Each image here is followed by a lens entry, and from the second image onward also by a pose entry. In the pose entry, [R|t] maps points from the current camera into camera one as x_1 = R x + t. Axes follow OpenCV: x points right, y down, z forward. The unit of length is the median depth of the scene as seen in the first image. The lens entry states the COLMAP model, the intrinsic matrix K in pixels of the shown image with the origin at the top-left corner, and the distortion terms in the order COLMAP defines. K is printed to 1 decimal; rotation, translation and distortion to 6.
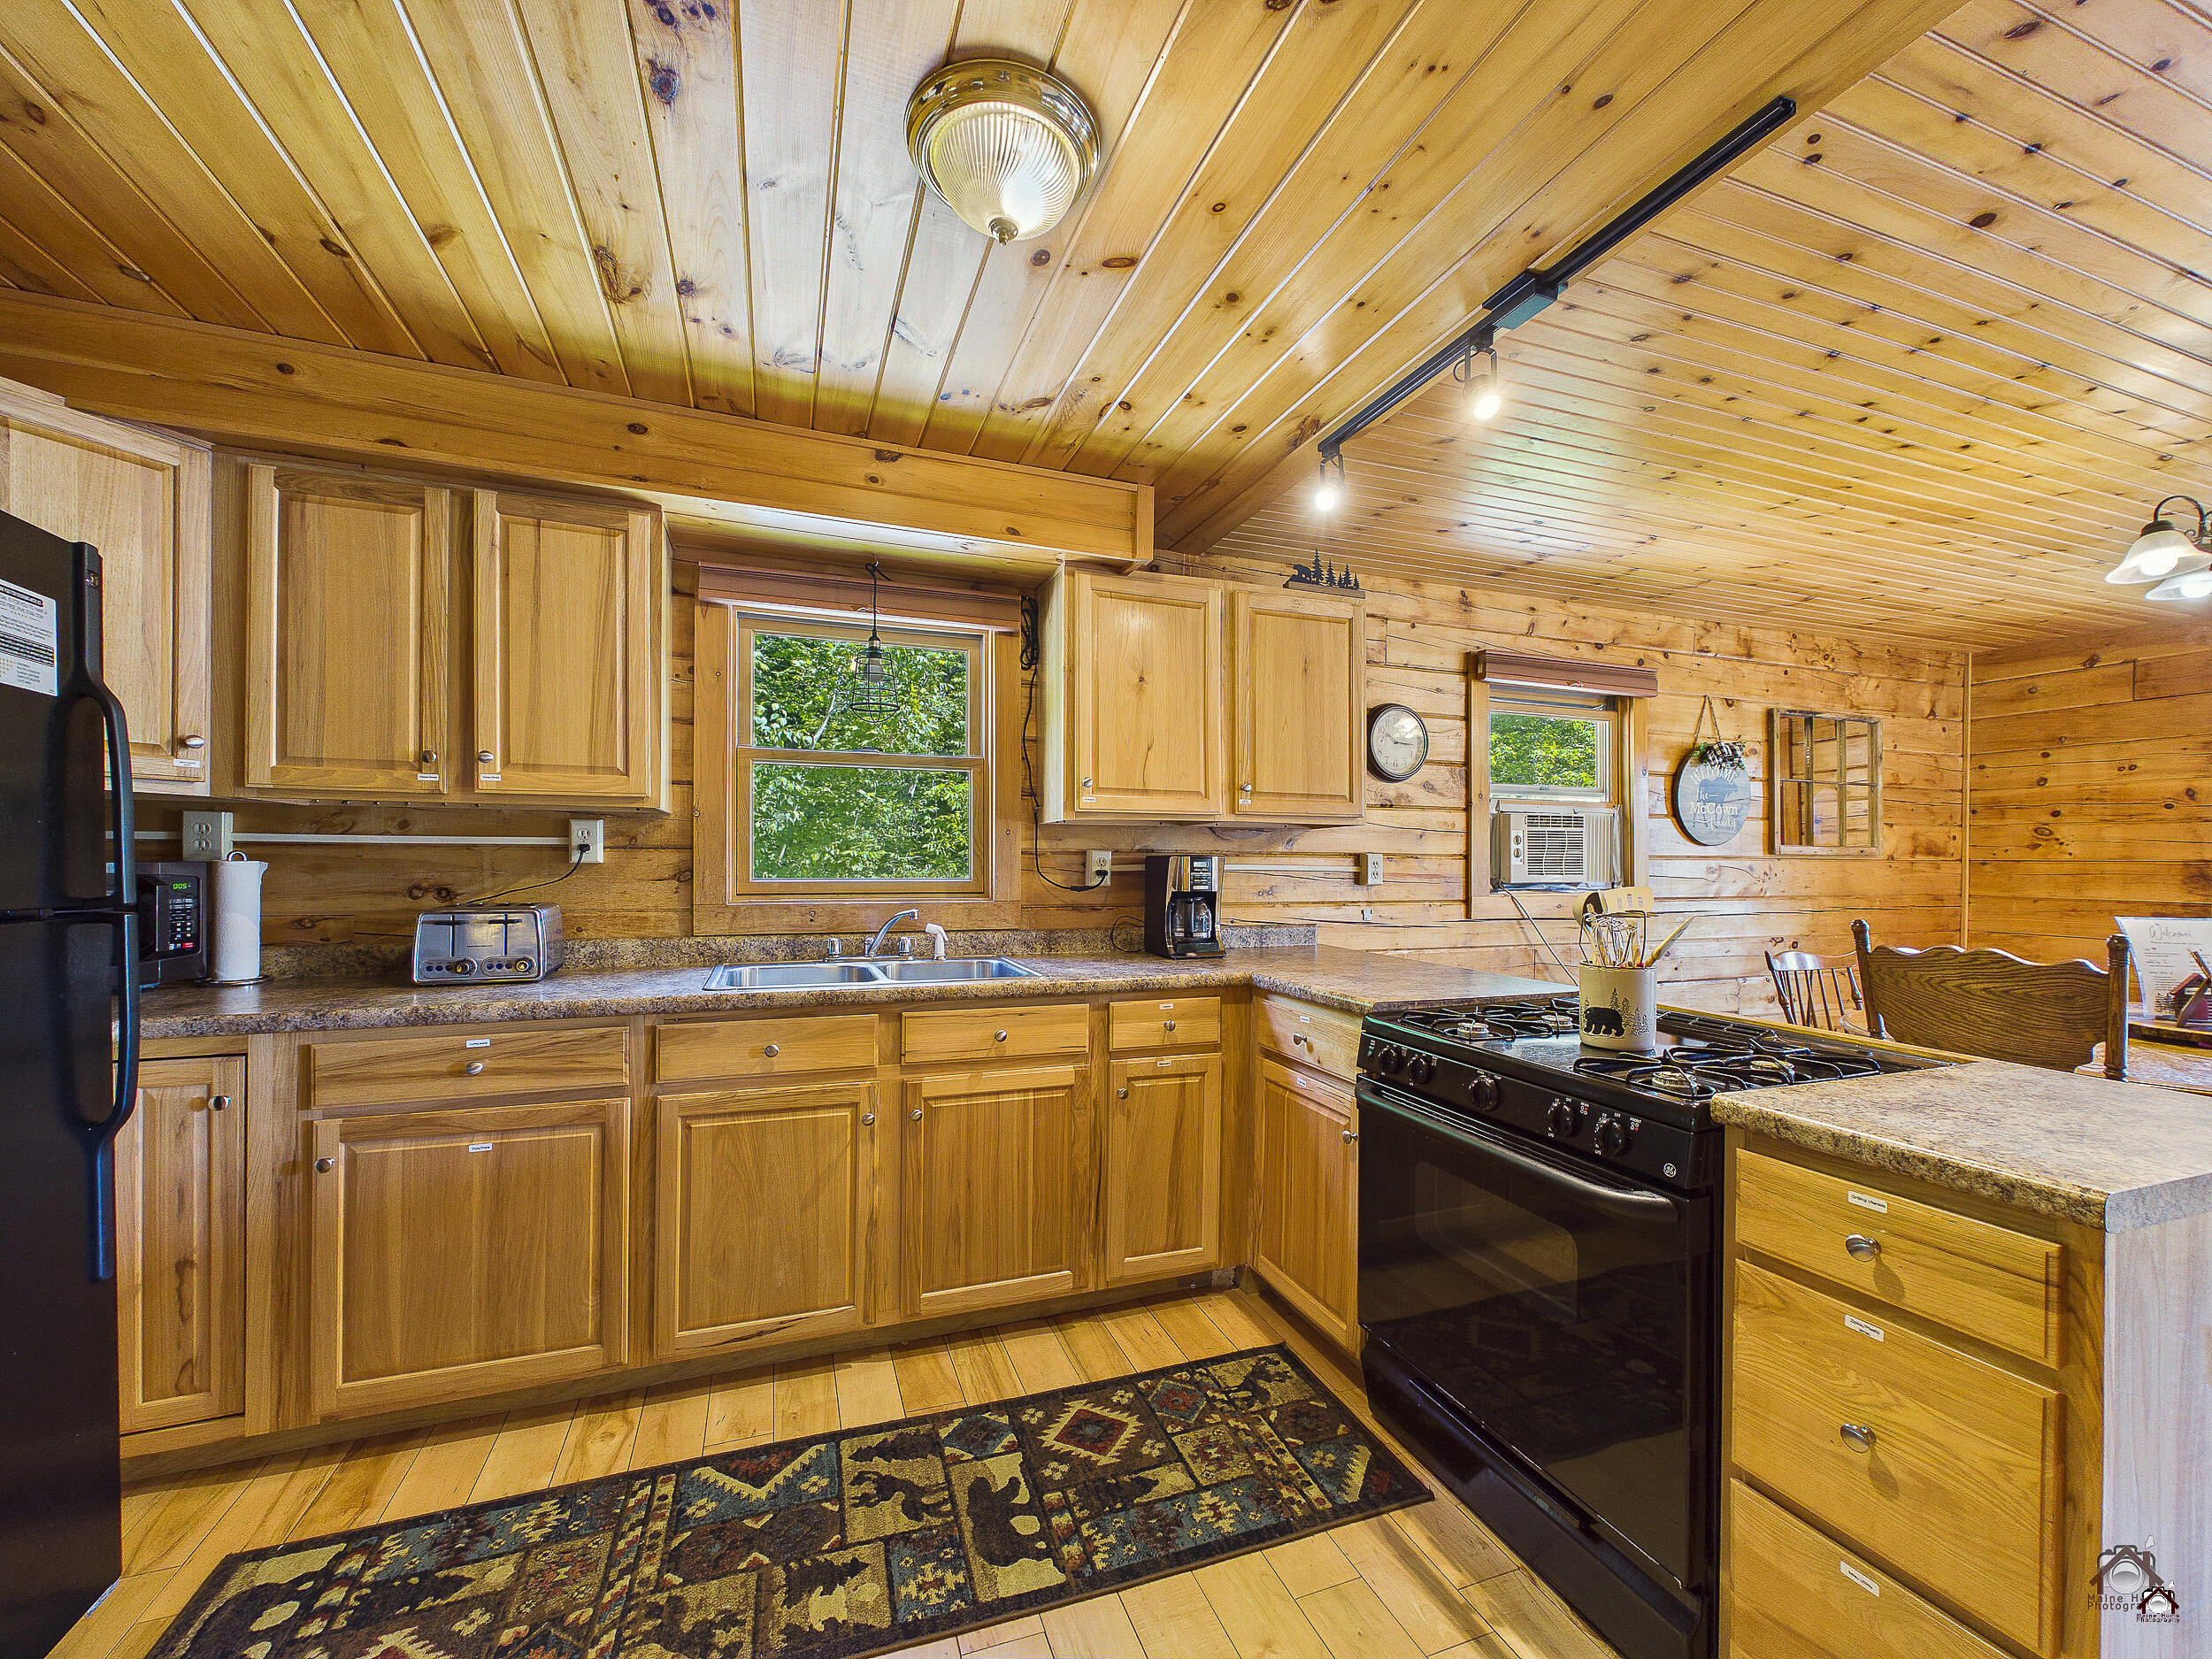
lens RADIAL K [[887.0, 0, 1104.0], [0, 887.0, 867.4], [0, 0, 1]] dist [-0.000017, -0.000001]
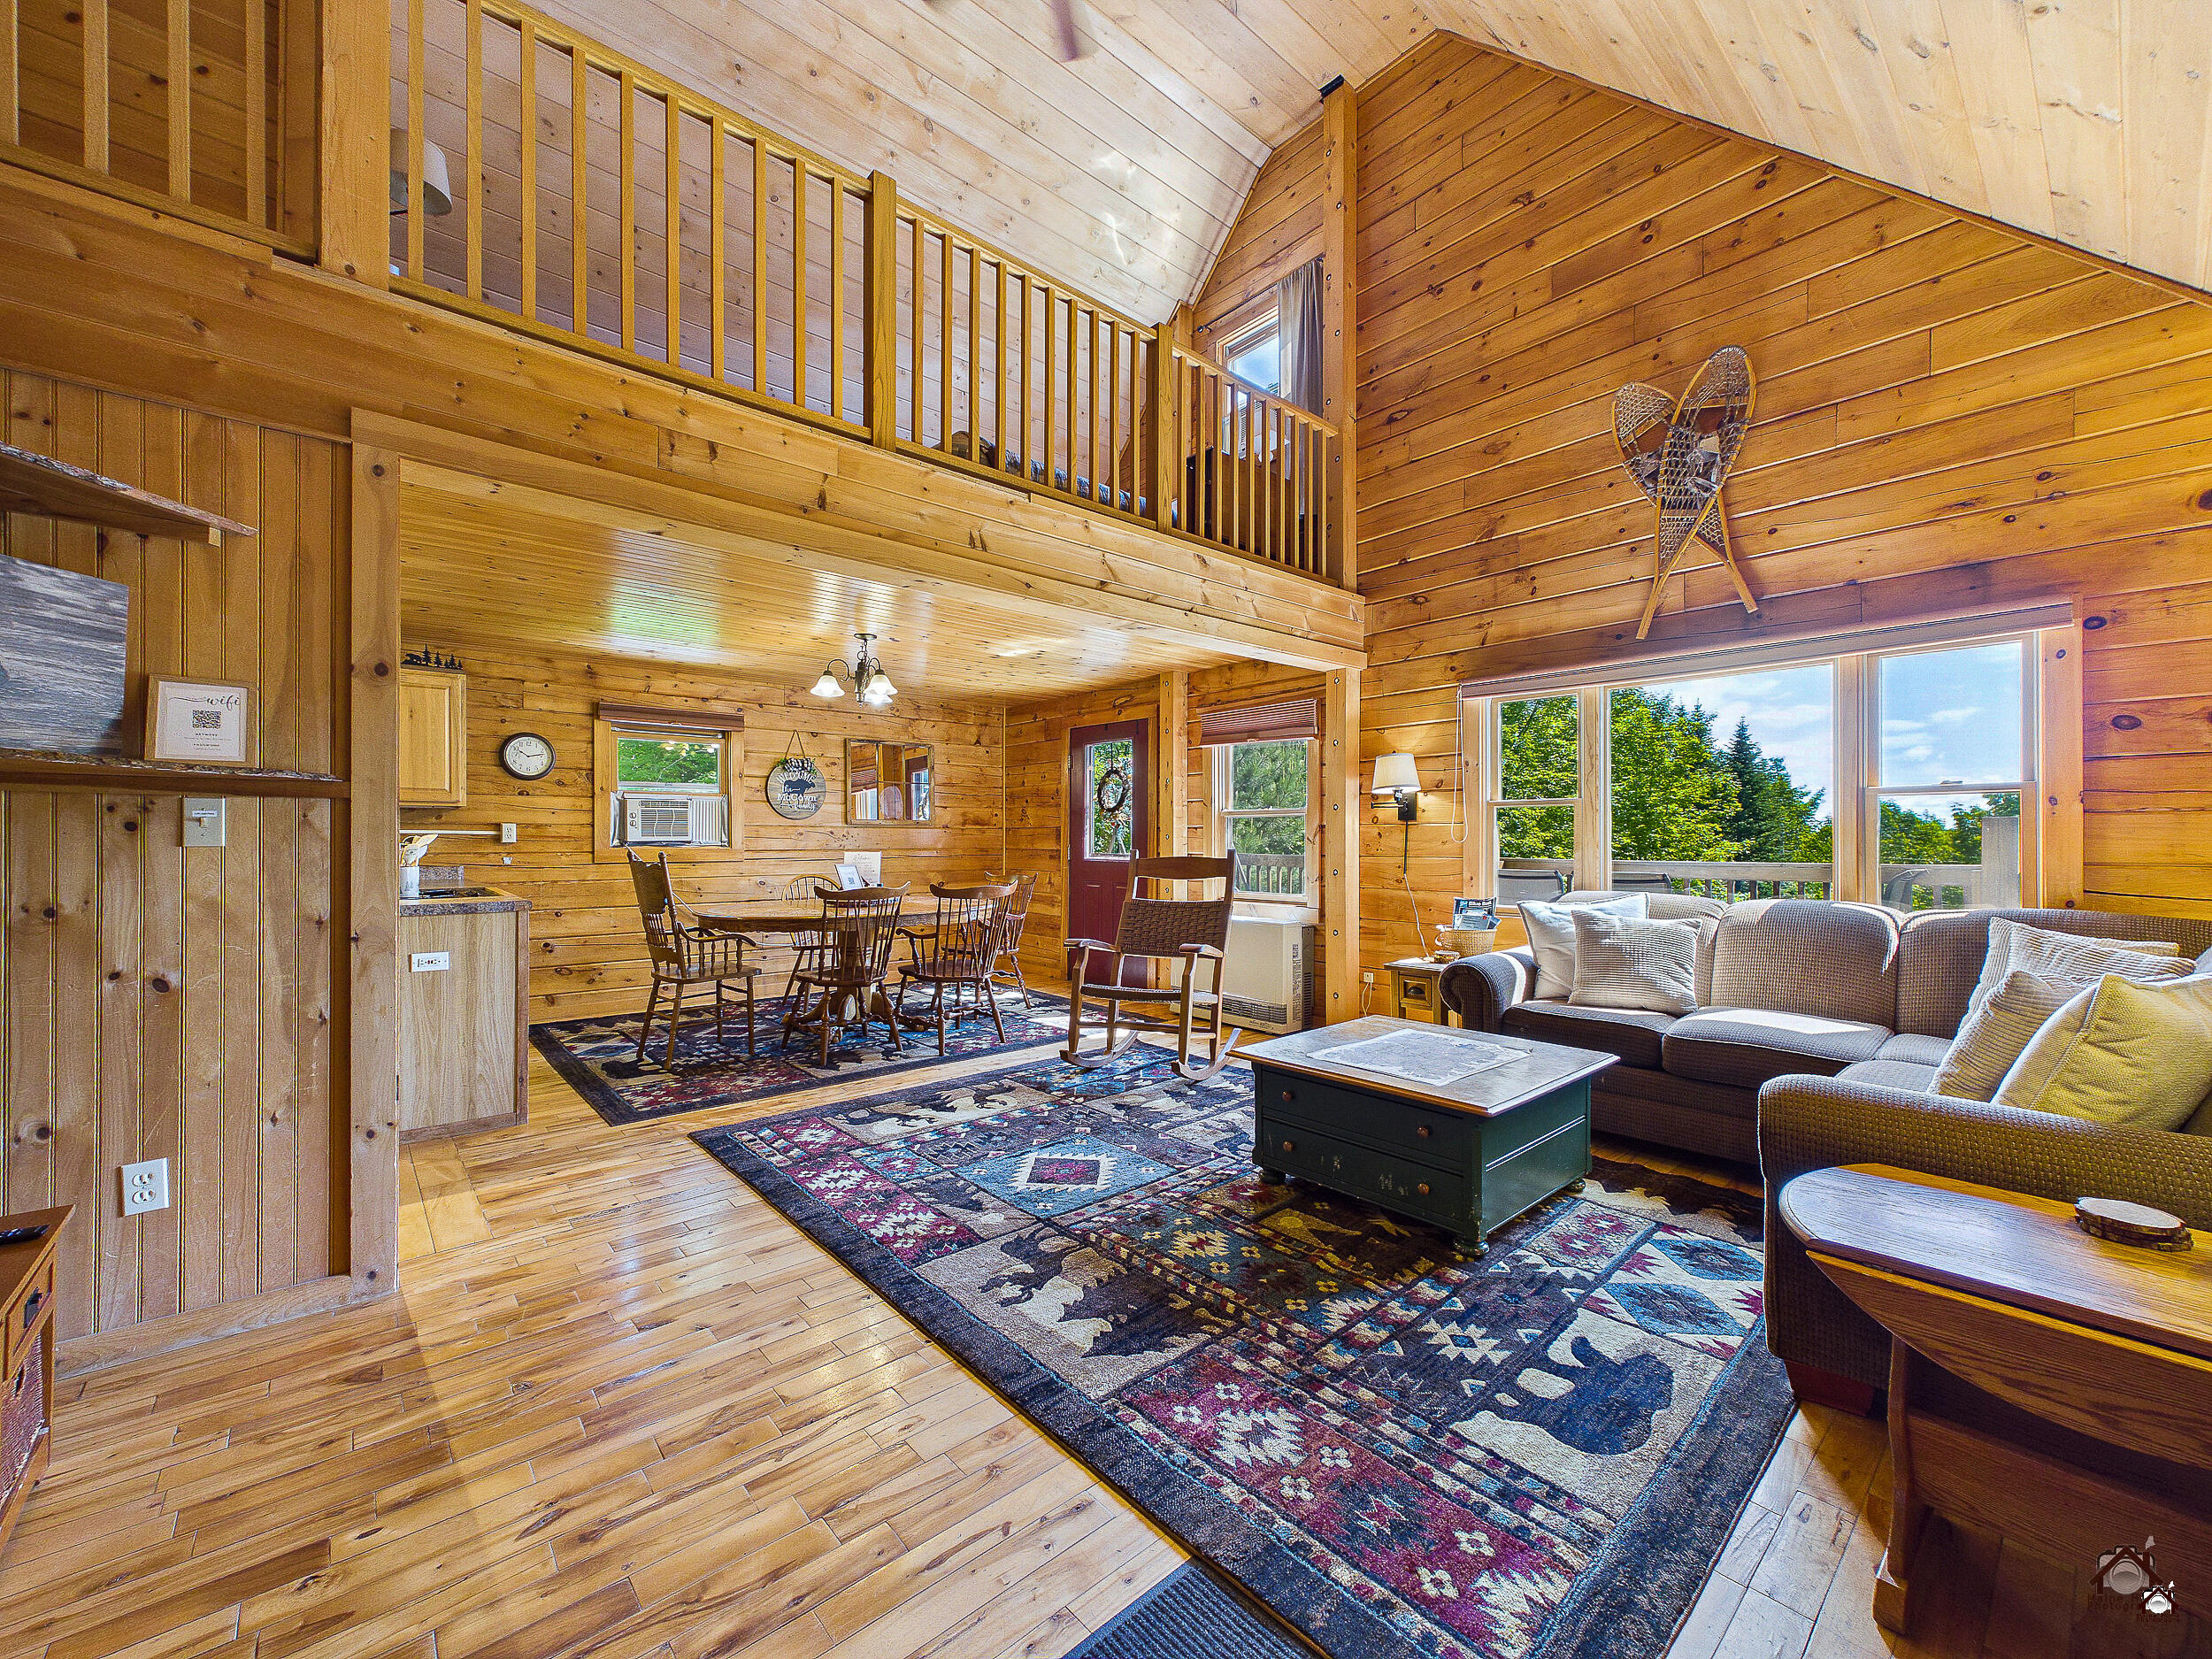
lens RADIAL K [[887.0, 0, 1099.1], [0, 887.0, 836.8], [0, 0, 1]] dist [-0.000017, -0.000001]
pose [[0.937338, -0.006519, 0.348361, 1.174545], [0.009564, 0.999930, -0.007022, 0.048898], [-0.348290, 0.009914, 0.937334, -1.446411]]
